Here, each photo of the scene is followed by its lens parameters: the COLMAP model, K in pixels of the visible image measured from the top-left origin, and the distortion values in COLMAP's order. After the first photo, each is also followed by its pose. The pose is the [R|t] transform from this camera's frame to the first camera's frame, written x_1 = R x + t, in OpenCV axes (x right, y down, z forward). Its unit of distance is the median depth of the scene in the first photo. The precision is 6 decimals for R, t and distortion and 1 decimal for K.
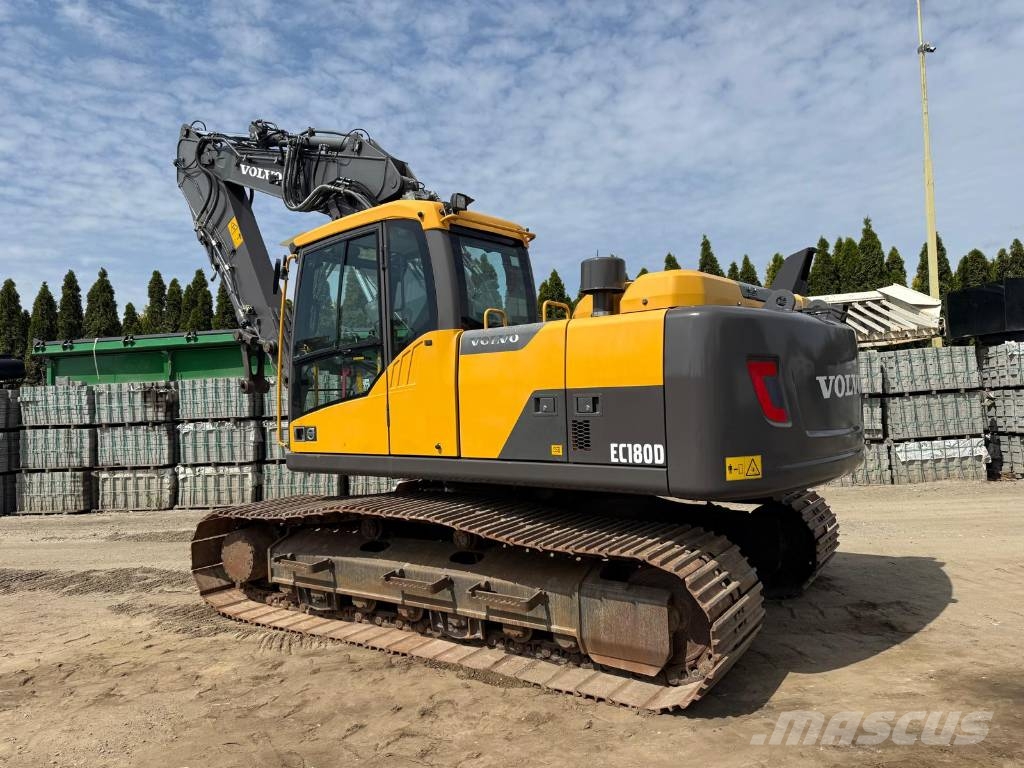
lens RADIAL K [[732.8, 0, 497.1], [0, 732.8, 382.4], [0, 0, 1]] dist [0.032803, -0.029725]
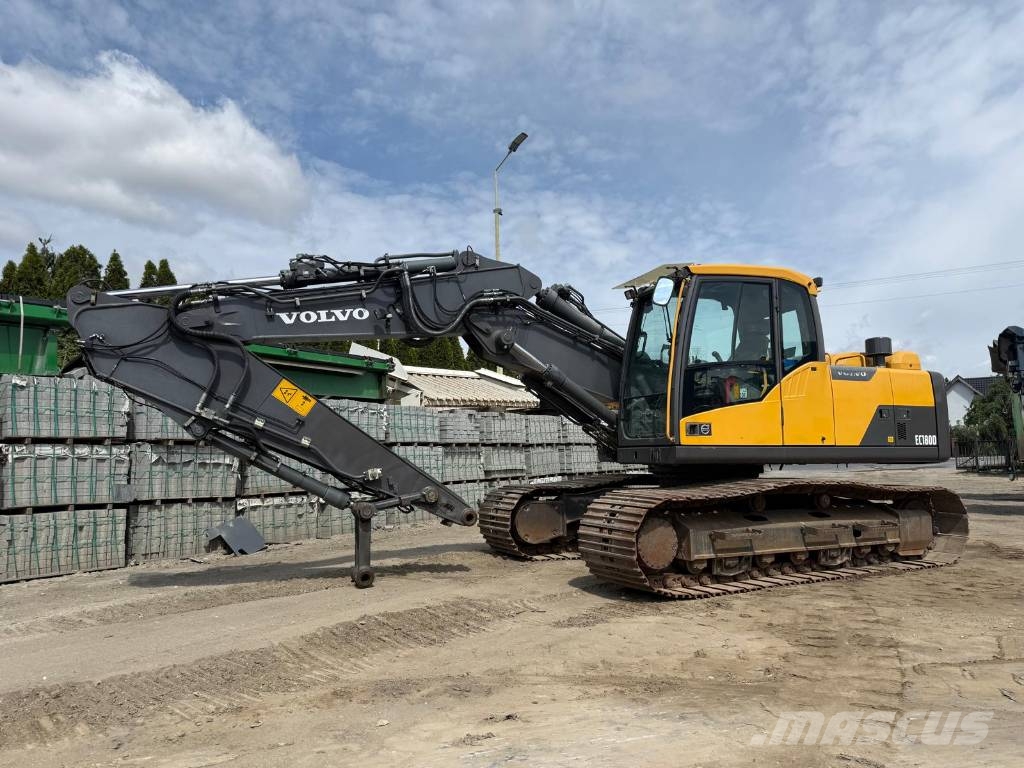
lens RADIAL K [[719.1, 0, 518.1], [0, 719.1, 384.7], [0, 0, 1]] dist [0.024942, -0.021843]
pose [[0.471328, 0.124612, 0.873110, -1.718083], [-0.022502, 0.991345, -0.129340, 0.188169], [-0.881671, 0.041315, 0.470052, 0.864742]]
